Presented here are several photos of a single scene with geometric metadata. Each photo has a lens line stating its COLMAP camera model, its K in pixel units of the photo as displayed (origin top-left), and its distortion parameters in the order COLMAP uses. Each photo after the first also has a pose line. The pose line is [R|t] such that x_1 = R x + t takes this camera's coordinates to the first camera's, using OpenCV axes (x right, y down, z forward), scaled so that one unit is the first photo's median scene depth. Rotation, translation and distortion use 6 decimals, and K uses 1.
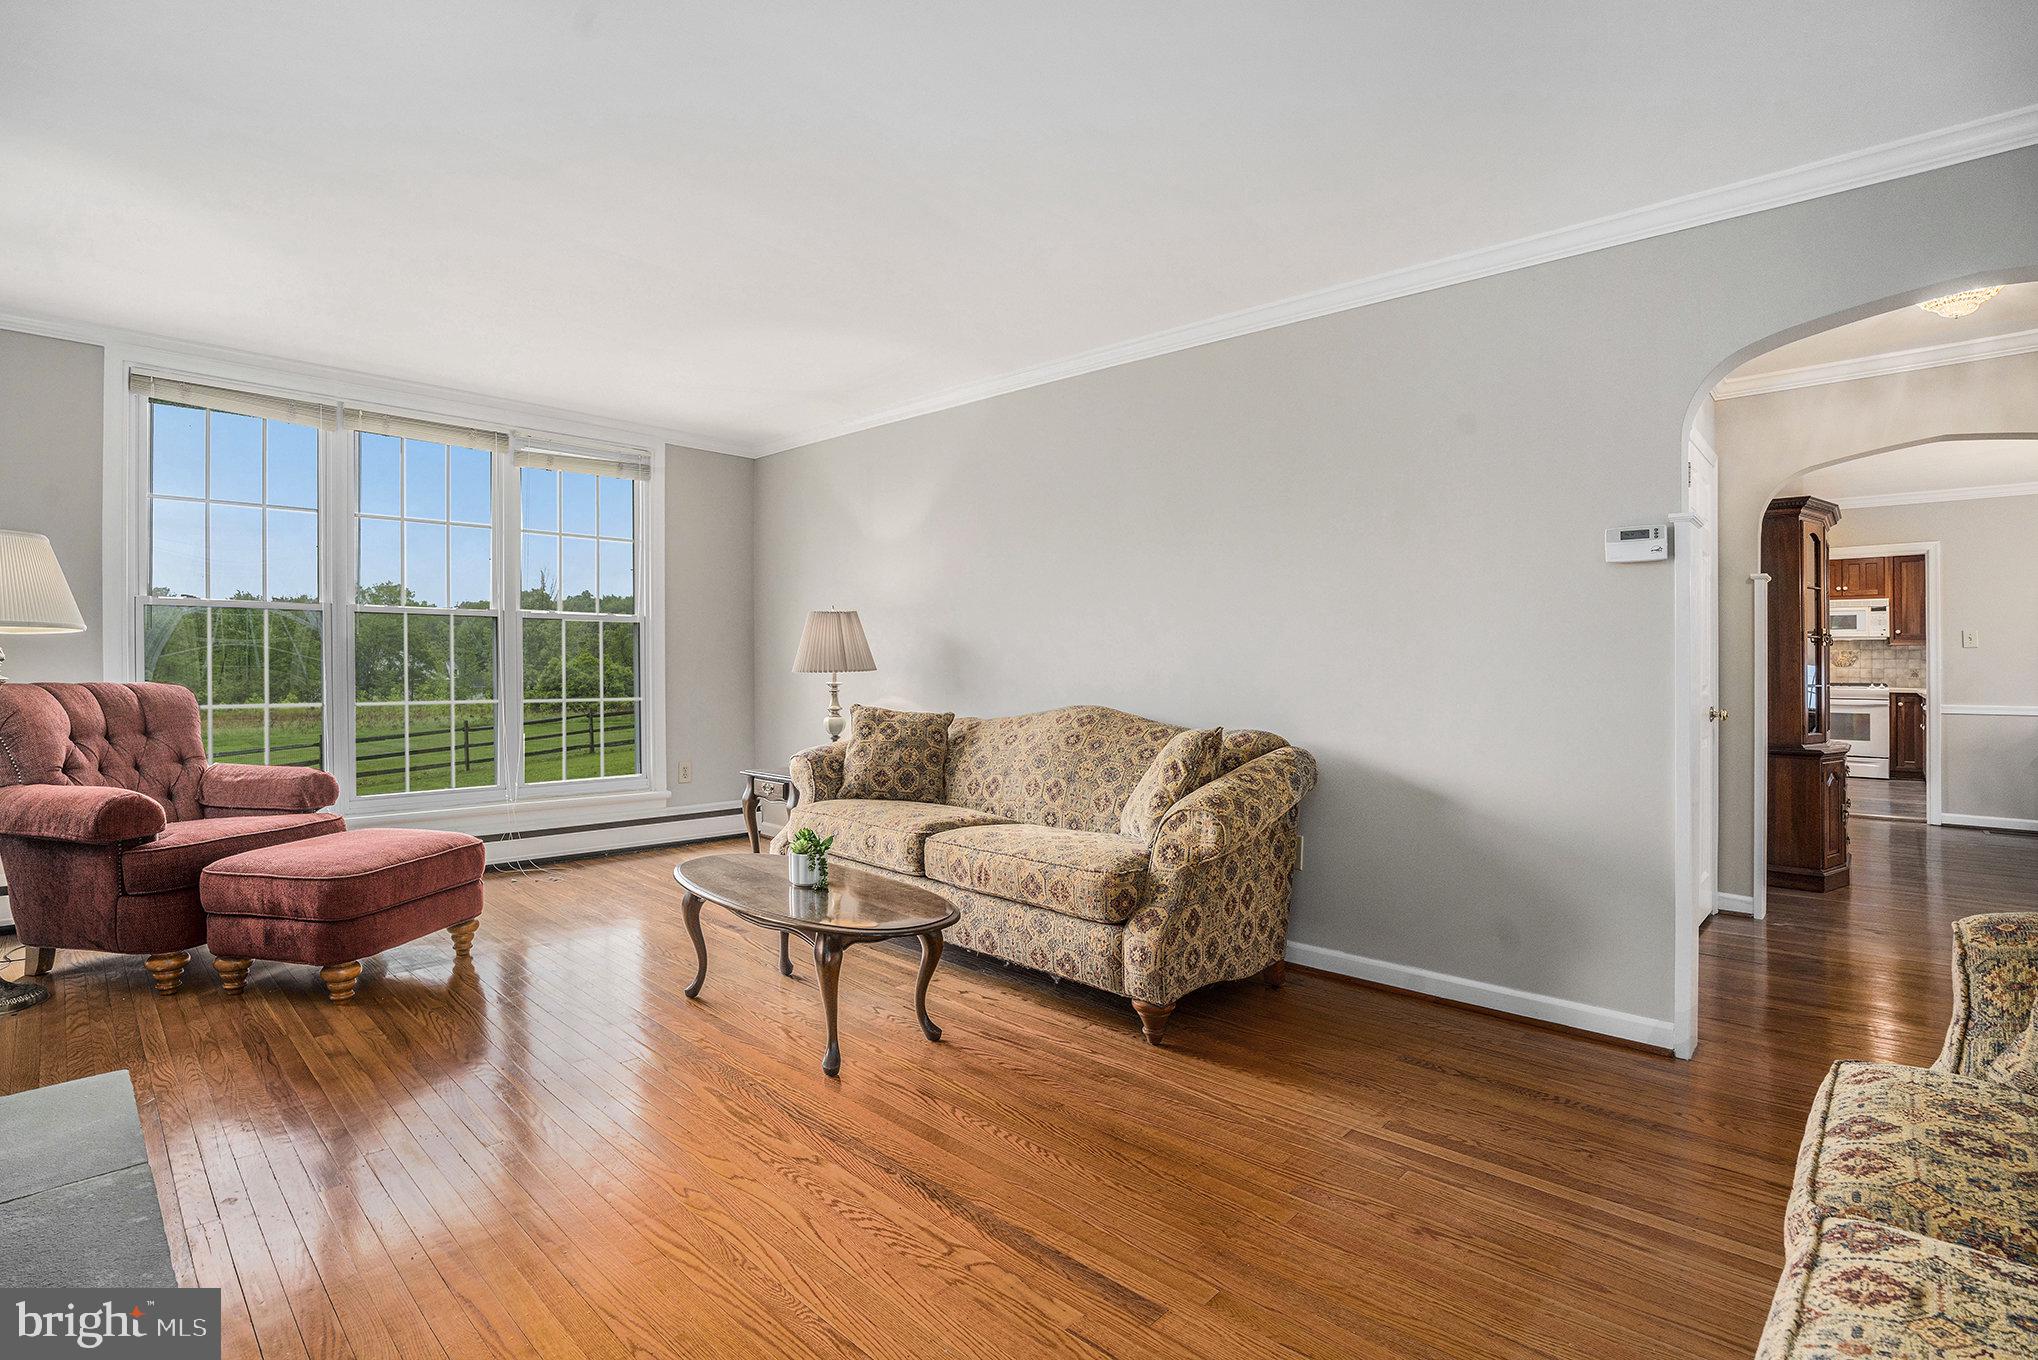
lens RADIAL K [[968.6, 0, 1025.3], [0, 968.6, 684.2], [0, 0, 1]] dist [-0.044772, 0.008553]
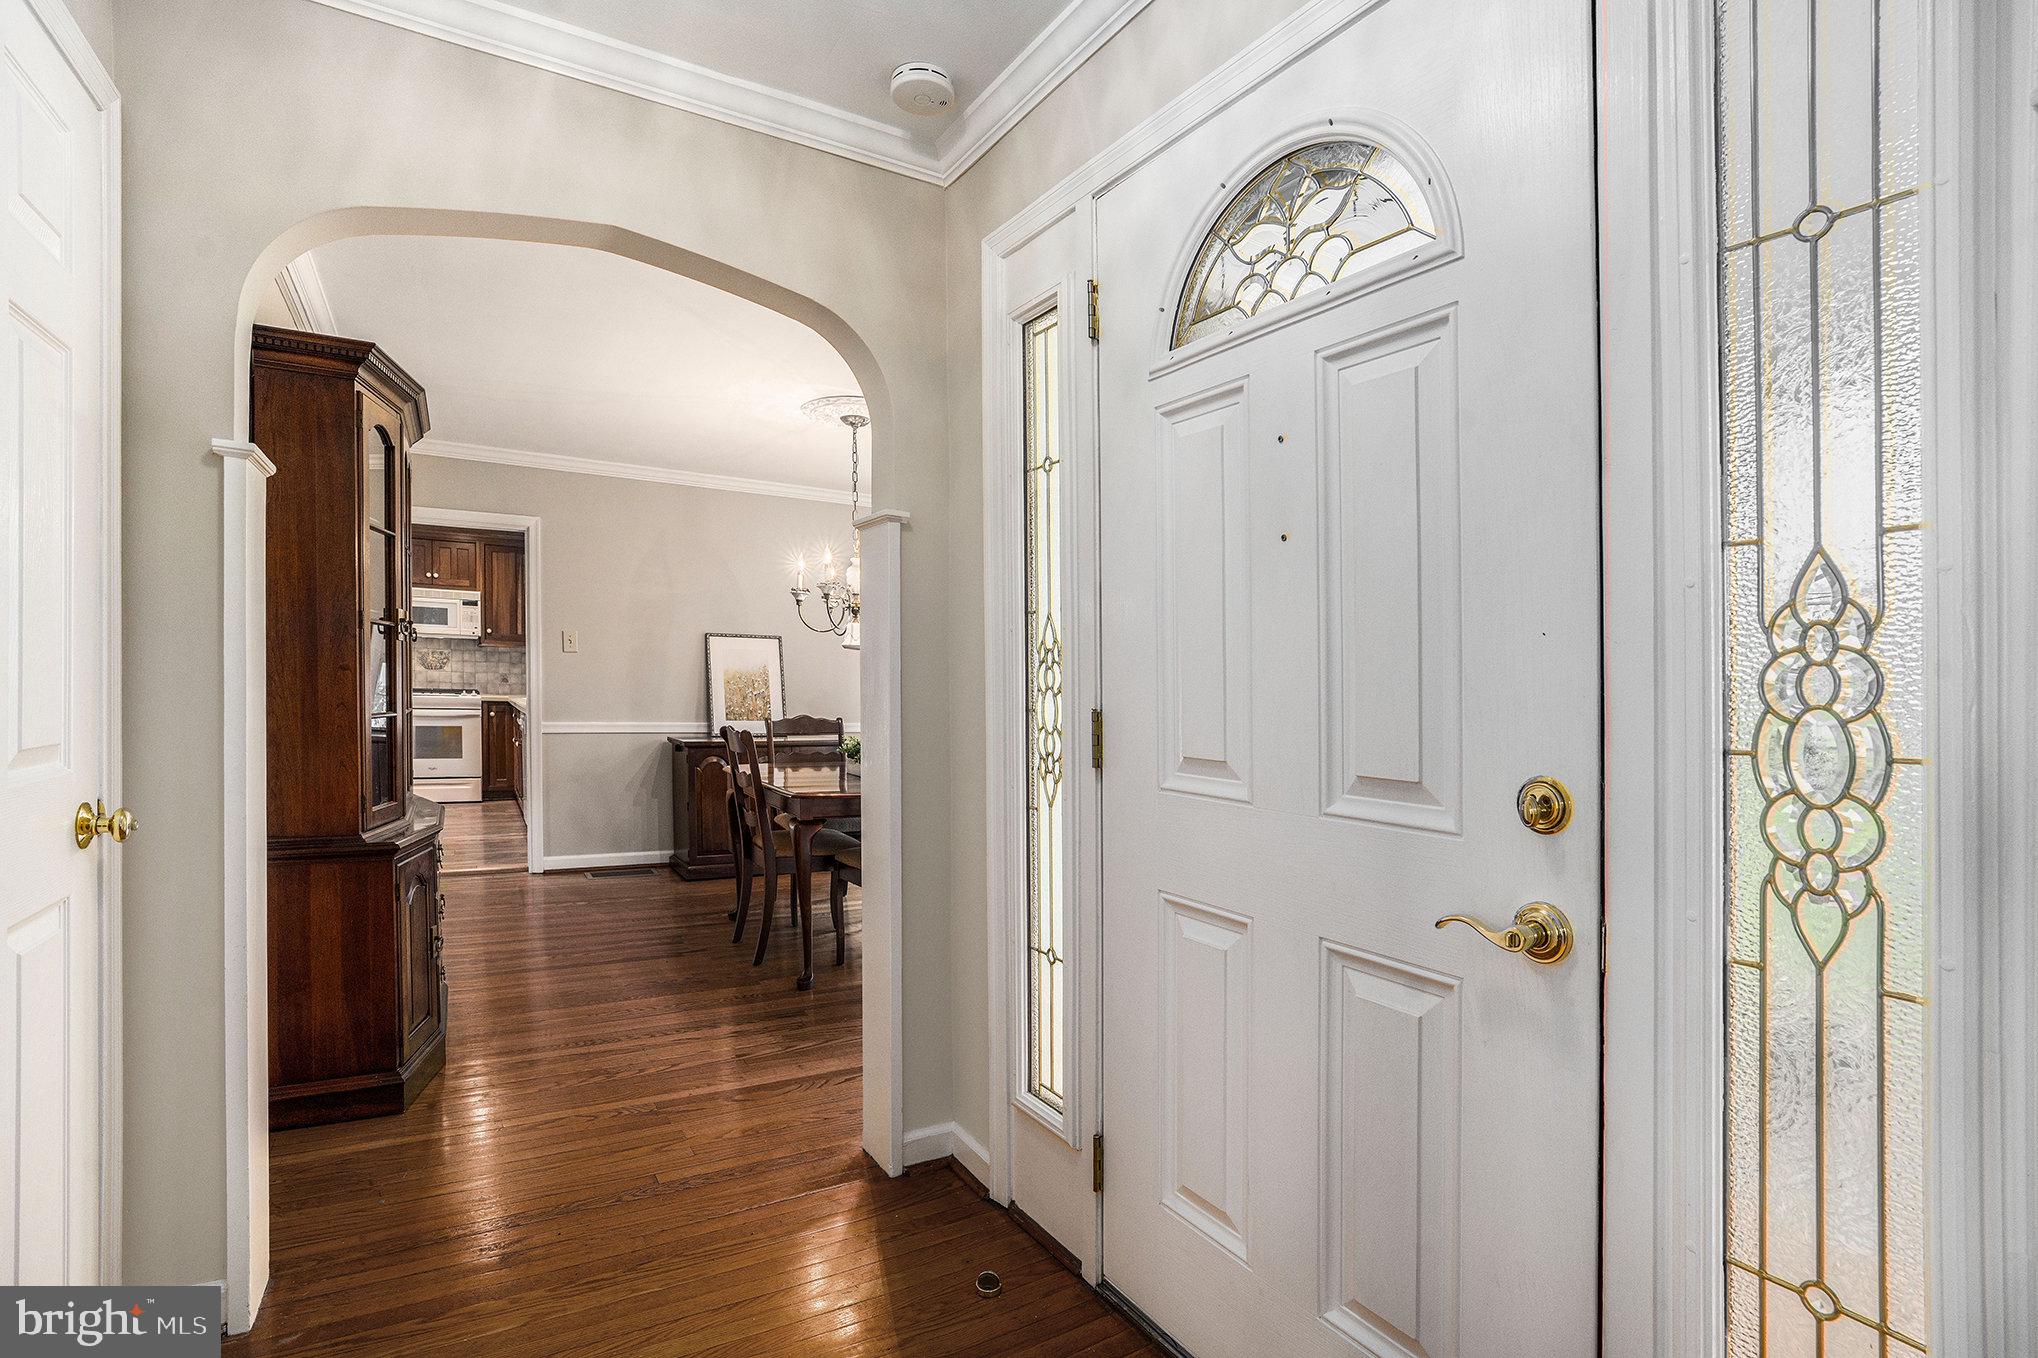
lens RADIAL K [[1010.1, 0, 955.9], [0, 1010.1, 684.2], [0, 0, 1]] dist [-0.008921, 0.000546]
pose [[0.368450, -0.004307, 0.929638, 0.226078], [0.002522, 0.999990, 0.003633, -0.008784], [-0.929644, 0.001005, 0.368457, 0.258836]]
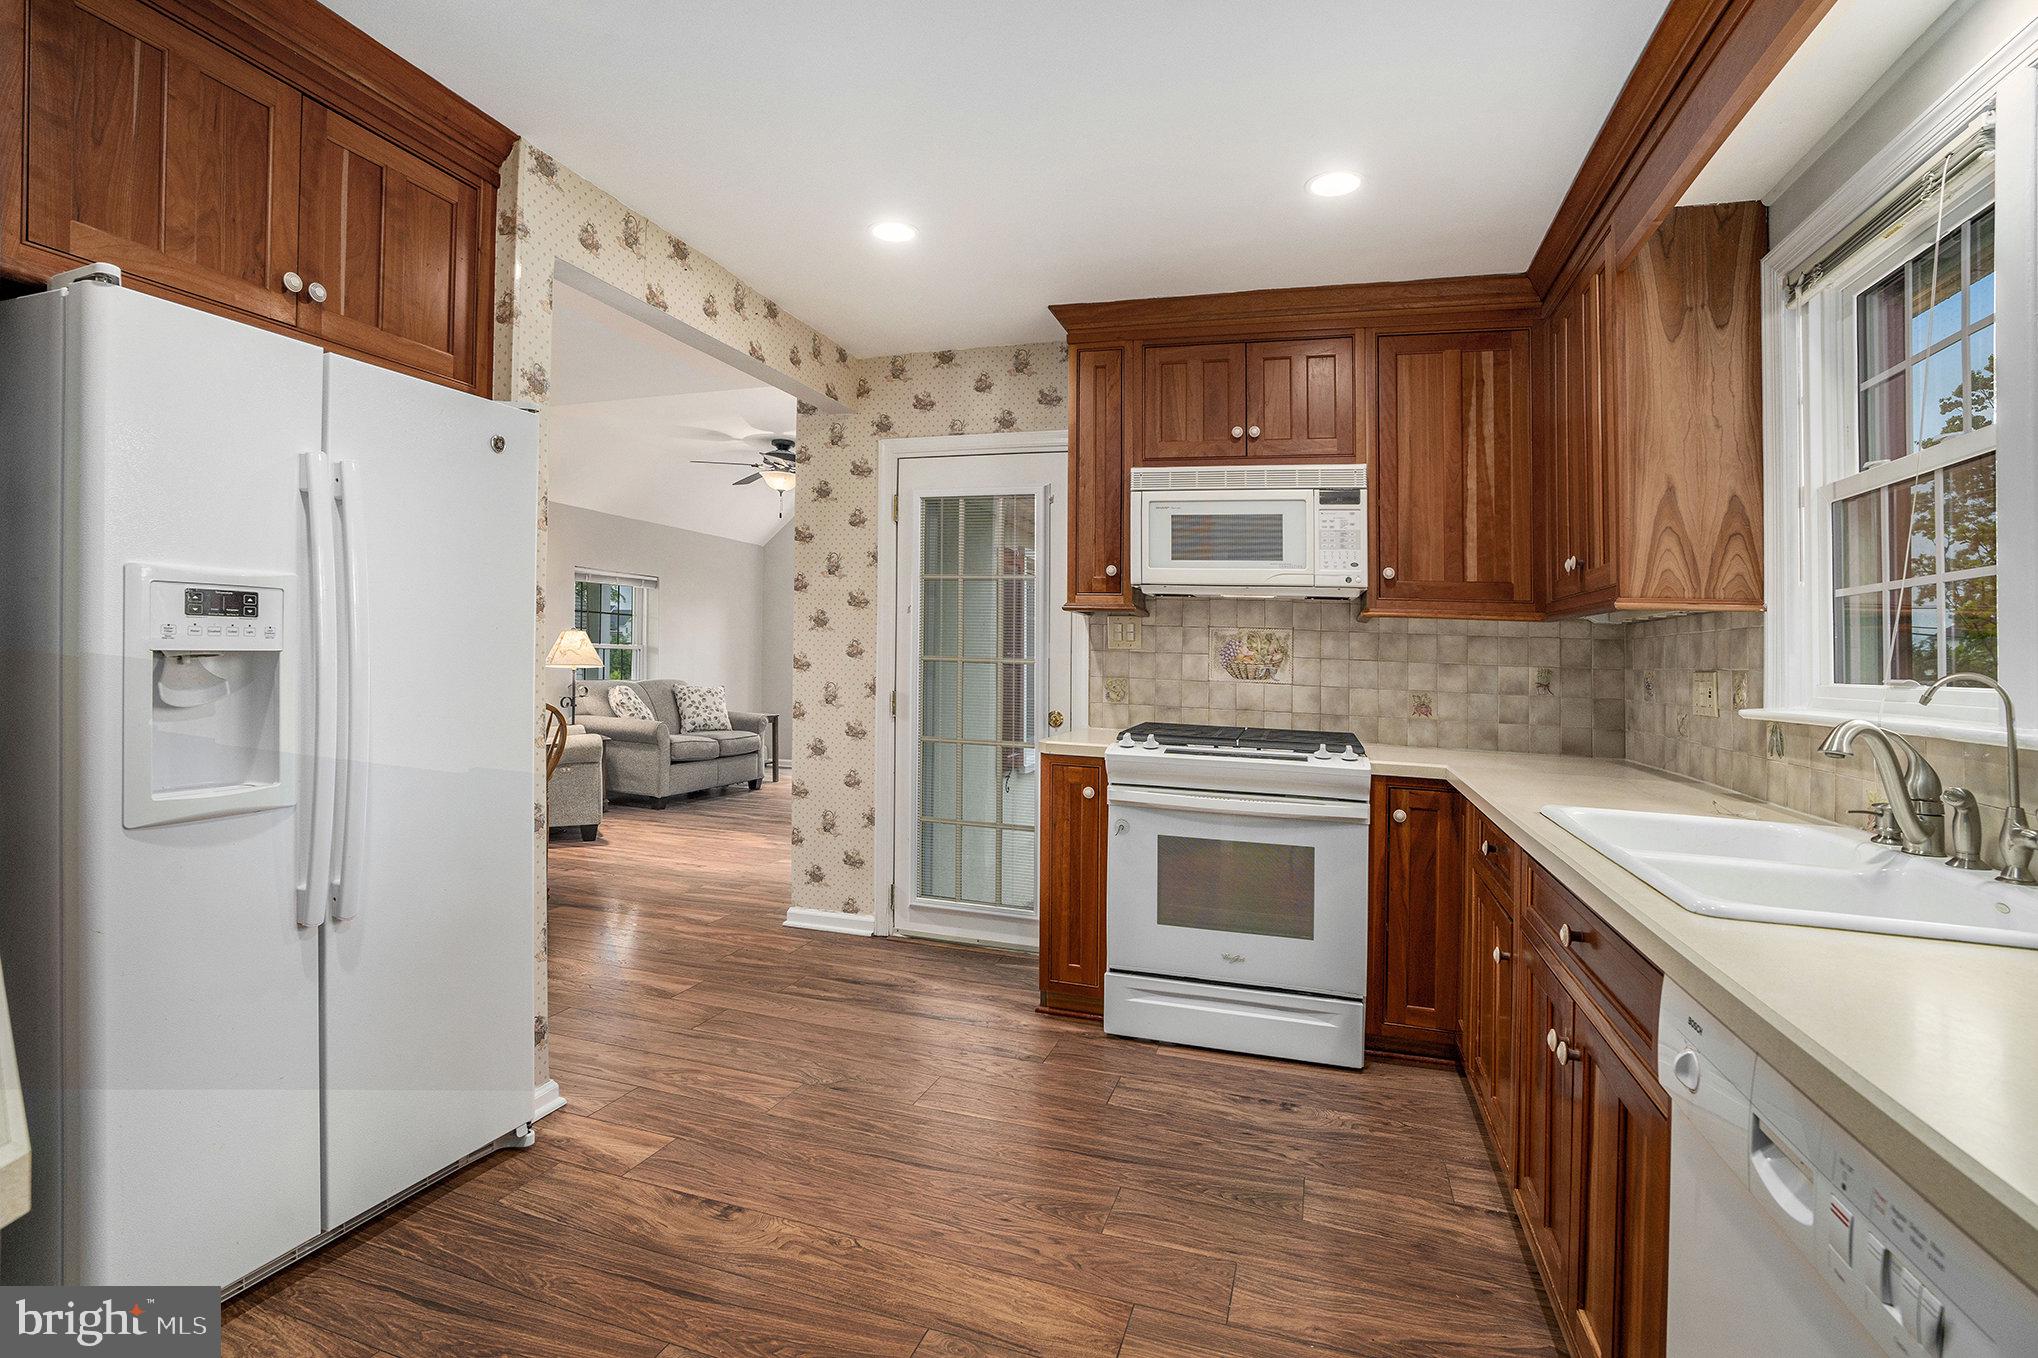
lens RADIAL K [[968.6, 0, 1018.5], [0, 968.6, 681.8], [0, 0, 1]] dist [-0.044772, 0.008553]
pose [[0.905584, 0.005571, 0.424130, 0.709444], [-0.008790, 0.999945, 0.005635, -0.021034], [-0.424076, -0.008831, 0.905584, 0.790485]]
